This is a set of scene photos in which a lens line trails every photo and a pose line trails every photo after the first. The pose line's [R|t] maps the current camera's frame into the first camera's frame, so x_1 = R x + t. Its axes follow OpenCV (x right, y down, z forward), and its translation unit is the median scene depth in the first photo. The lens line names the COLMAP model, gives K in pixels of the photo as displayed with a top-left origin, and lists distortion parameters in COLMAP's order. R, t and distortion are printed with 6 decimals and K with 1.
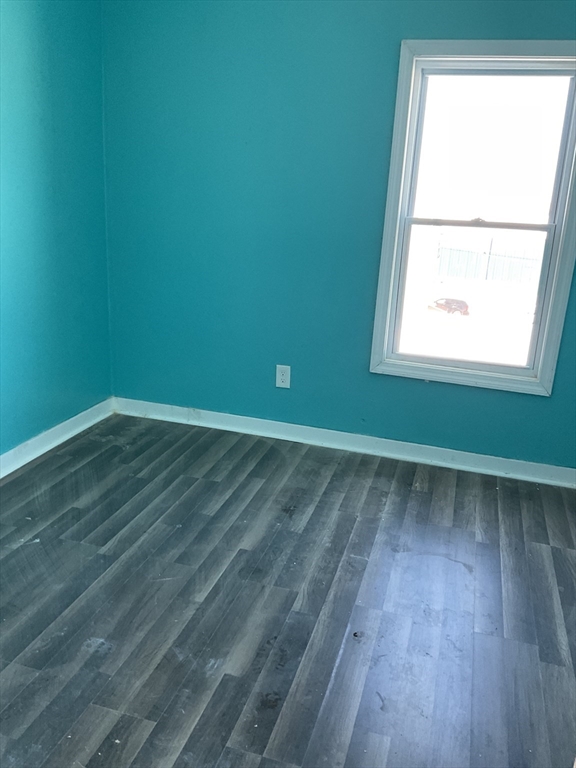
lens RADIAL K [[644.0, 0, 282.4], [0, 644.0, 380.0], [0, 0, 1]] dist [0.079022, -0.145574]
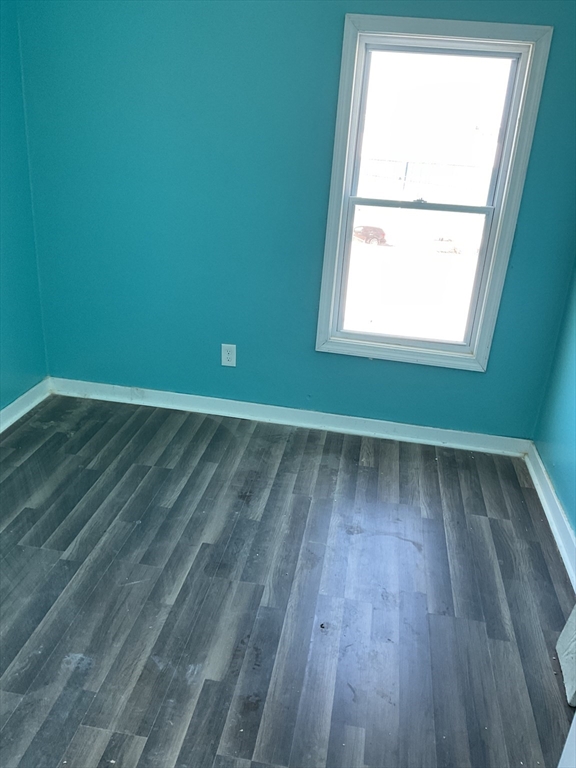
lens RADIAL K [[644.0, 0, 288.5], [0, 644.0, 389.9], [0, 0, 1]] dist [0.079022, -0.145574]
pose [[0.991047, -0.039882, 0.127420, -0.051567], [0.024208, 0.992201, 0.122271, -0.102208], [-0.131303, -0.118092, 0.984283, -0.001030]]
